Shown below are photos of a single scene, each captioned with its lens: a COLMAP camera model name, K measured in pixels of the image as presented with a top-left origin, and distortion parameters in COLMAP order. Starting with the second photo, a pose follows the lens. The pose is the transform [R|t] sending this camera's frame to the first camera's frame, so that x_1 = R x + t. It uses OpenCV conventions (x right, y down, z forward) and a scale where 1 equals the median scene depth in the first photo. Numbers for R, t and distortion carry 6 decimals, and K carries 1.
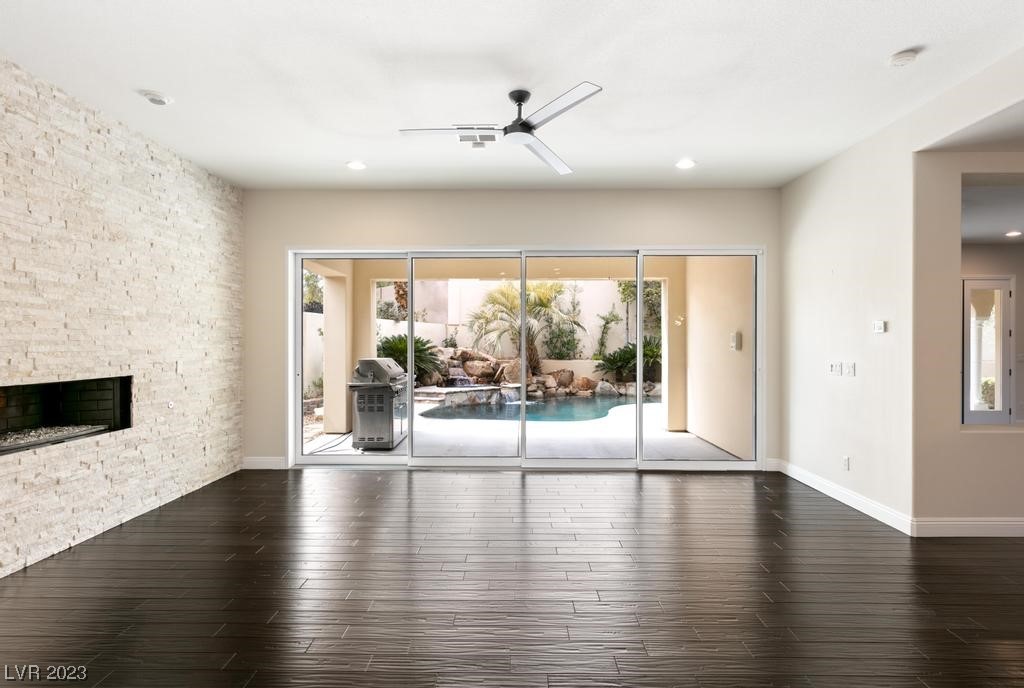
lens RADIAL K [[528.3, 0, 512.0], [0, 528.3, 344.0], [0, 0, 1]] dist [-0.002822, -0.000999]
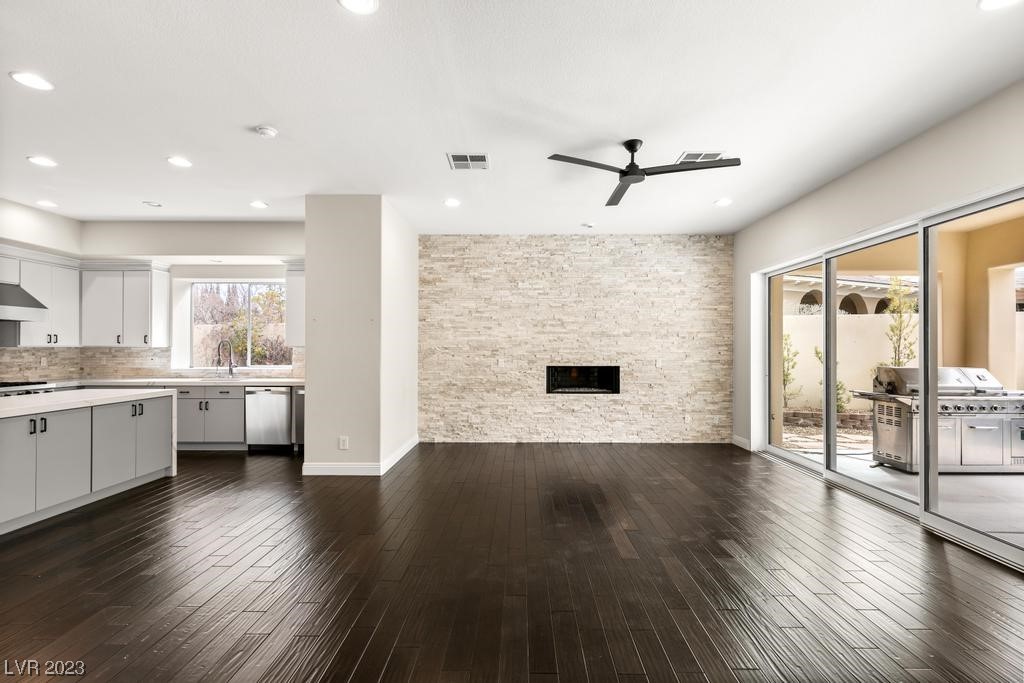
lens RADIAL K [[463.5, 0, 513.9], [0, 463.5, 346.1], [0, 0, 1]] dist [0.002376, 0.000390]
pose [[-0.005078, -0.005353, -0.999973, 0.685499], [-0.003417, 0.999980, -0.005336, -0.000634], [0.999981, 0.003390, -0.005096, 0.467666]]
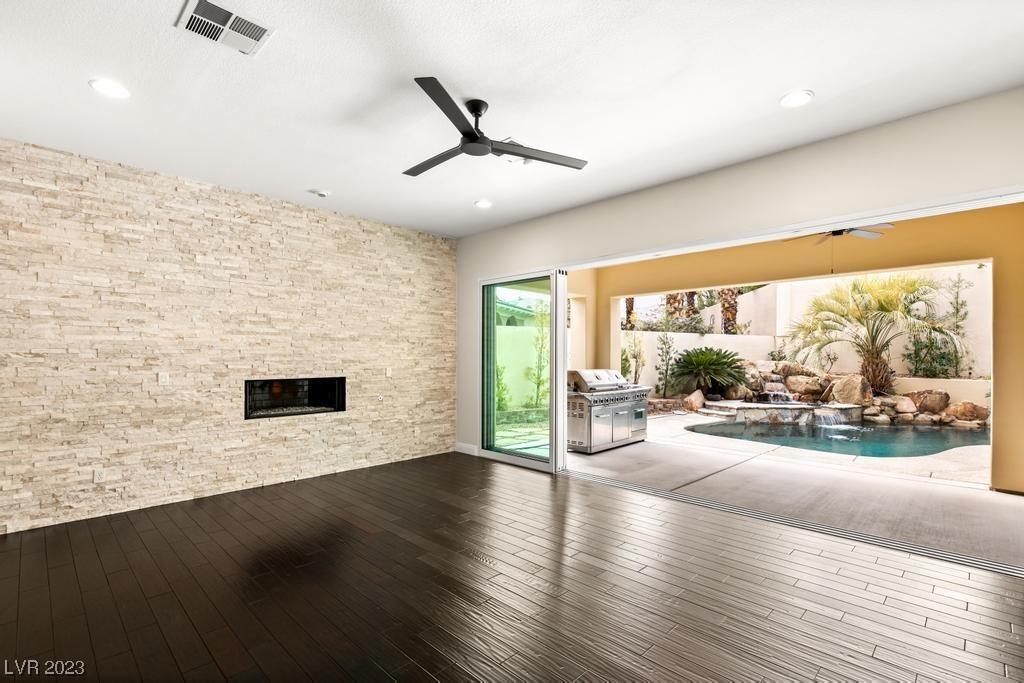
lens RADIAL K [[475.8, 0, 526.3], [0, 475.8, 357.8], [0, 0, 1]] dist [0.003803, -0.000414]
pose [[0.729706, 0.004969, -0.683743, 0.442261], [-0.003165, 0.999987, 0.003889, -0.001709], [0.683753, -0.000674, 0.729713, 0.262097]]
